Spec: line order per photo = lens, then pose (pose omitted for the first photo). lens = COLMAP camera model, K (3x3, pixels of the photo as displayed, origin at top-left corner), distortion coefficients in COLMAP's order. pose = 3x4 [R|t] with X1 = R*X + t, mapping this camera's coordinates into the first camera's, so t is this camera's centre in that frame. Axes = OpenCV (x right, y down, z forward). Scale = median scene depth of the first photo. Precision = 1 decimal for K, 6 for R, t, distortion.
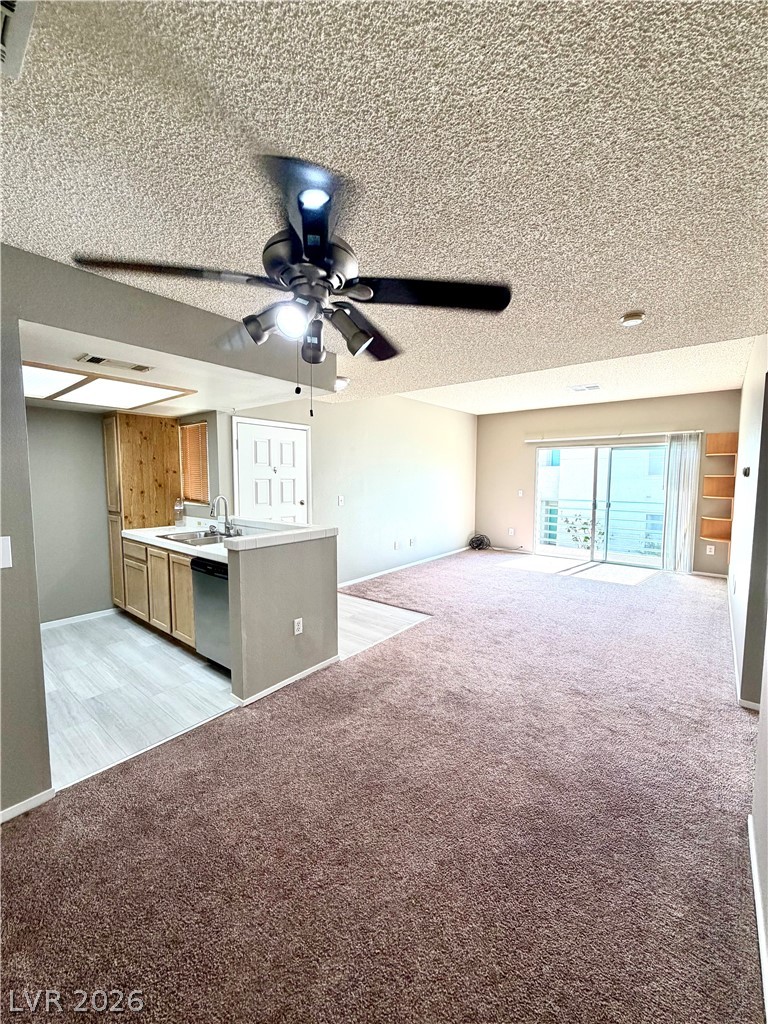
lens RADIAL K [[409.1, 0, 384.0], [0, 409.1, 512.0], [0, 0, 1]] dist [0.001034, 0.000046]
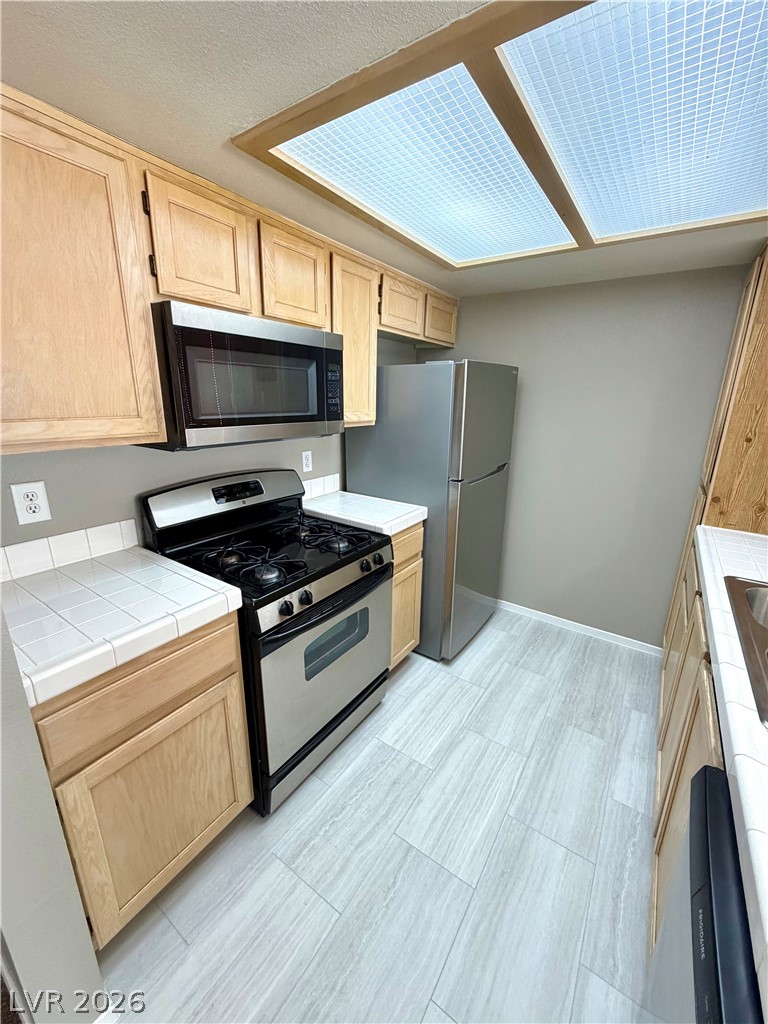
lens RADIAL K [[409.1, 0, 384.0], [0, 409.1, 512.0], [0, 0, 1]] dist [0.001034, 0.000046]
pose [[0.086765, 0.272051, -0.958363, -0.208260], [-0.101031, 0.959434, 0.263208, -0.052709], [0.991093, 0.073987, 0.110731, 0.546240]]
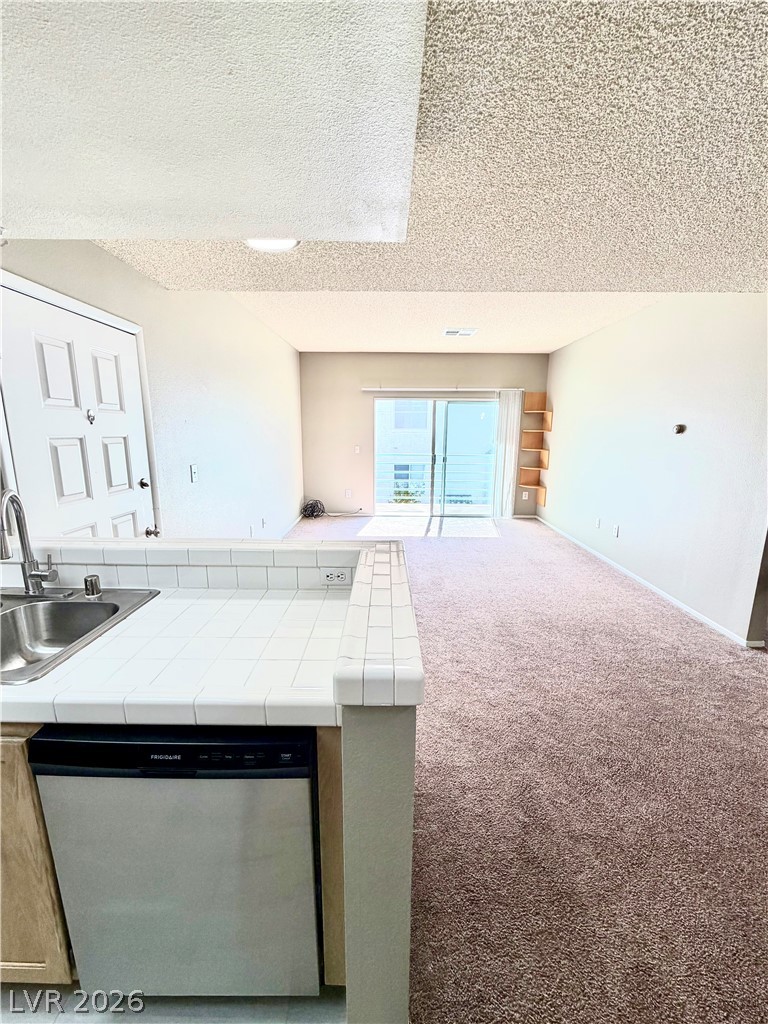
lens RADIAL K [[409.1, 0, 384.0], [0, 409.1, 512.0], [0, 0, 1]] dist [0.001034, 0.000046]
pose [[0.784089, -0.118899, 0.609153, -0.306072], [0.047572, 0.990105, 0.132022, -0.044733], [-0.618822, -0.074538, 0.781987, 0.457294]]
